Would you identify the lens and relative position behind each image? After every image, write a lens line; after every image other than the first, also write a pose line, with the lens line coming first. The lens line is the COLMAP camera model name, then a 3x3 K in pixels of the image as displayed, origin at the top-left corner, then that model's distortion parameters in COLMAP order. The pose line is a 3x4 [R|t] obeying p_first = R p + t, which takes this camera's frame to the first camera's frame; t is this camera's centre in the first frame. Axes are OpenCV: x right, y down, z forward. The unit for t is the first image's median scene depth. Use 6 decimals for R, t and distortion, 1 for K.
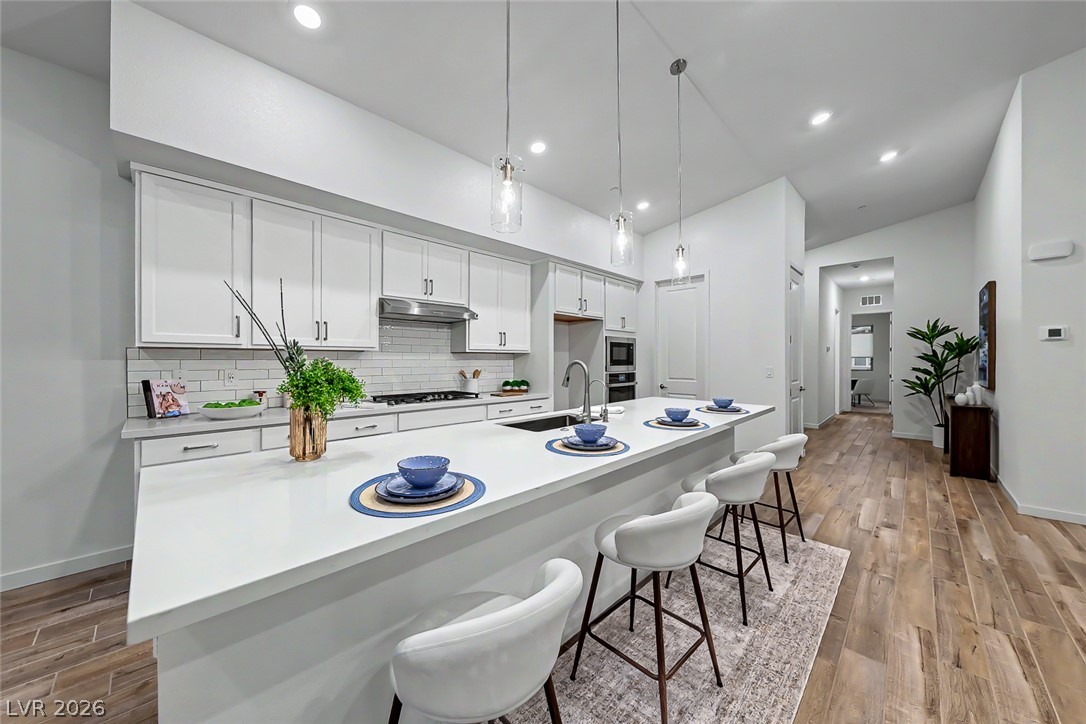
lens RADIAL K [[385.3, 0, 541.7], [0, 385.3, 358.8], [0, 0, 1]] dist [0.001377, 0.000189]
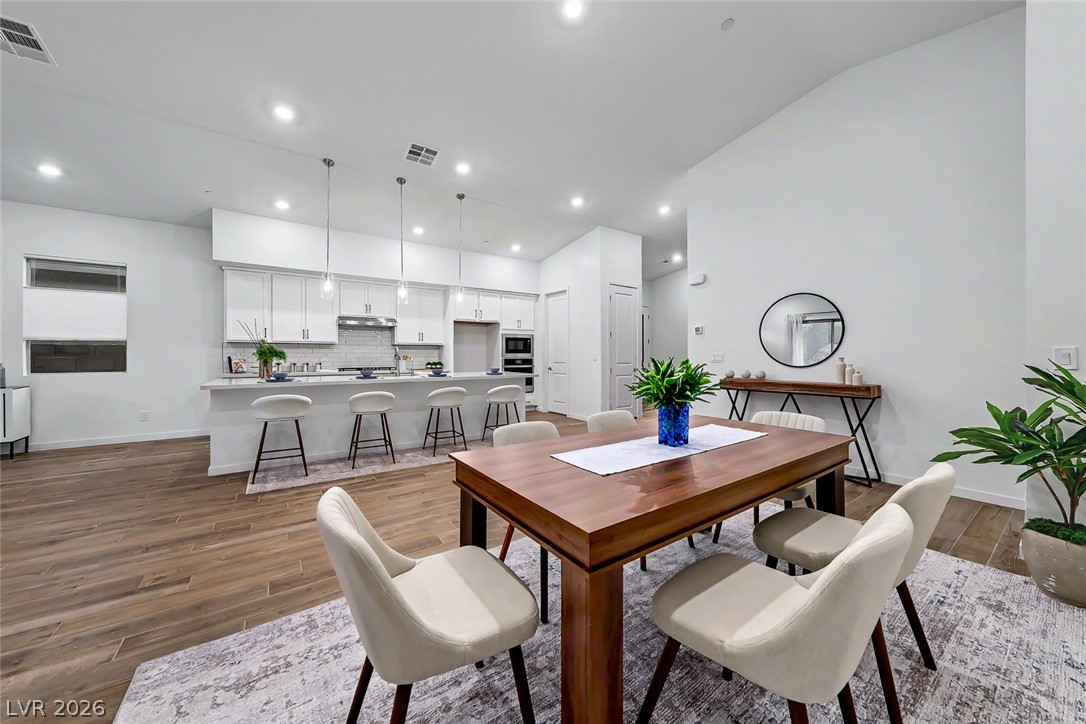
lens RADIAL K [[380.0, 0, 537.0], [0, 380.0, 353.9], [0, 0, 1]] dist [0.000701, -0.000064]
pose [[0.981613, -0.002114, -0.190870, 0.682889], [0.002094, 0.999998, -0.000303, 0.024393], [0.190870, -0.000102, 0.981615, -0.496790]]
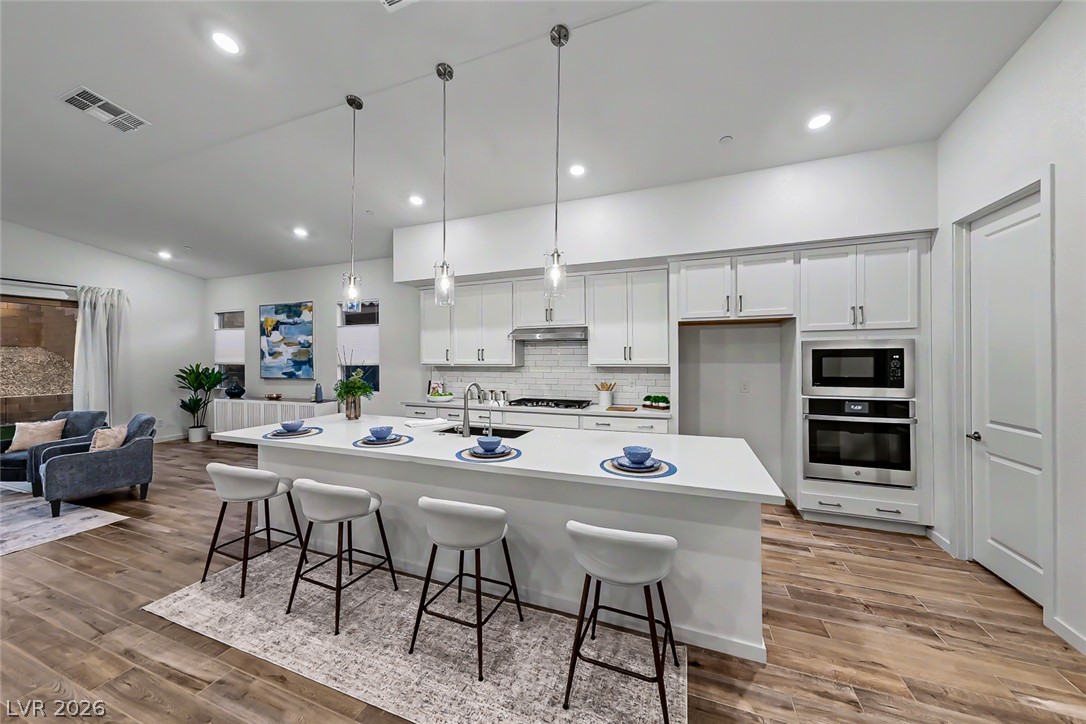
lens RADIAL K [[369.2, 0, 543.2], [0, 369.2, 359.7], [0, 0, 1]] dist [0.002181, 0.000068]
pose [[0.401843, -0.000230, -0.915709, 0.666630], [0.006442, 0.999976, 0.002576, -0.037127], [0.915686, -0.006934, 0.401834, 0.400801]]
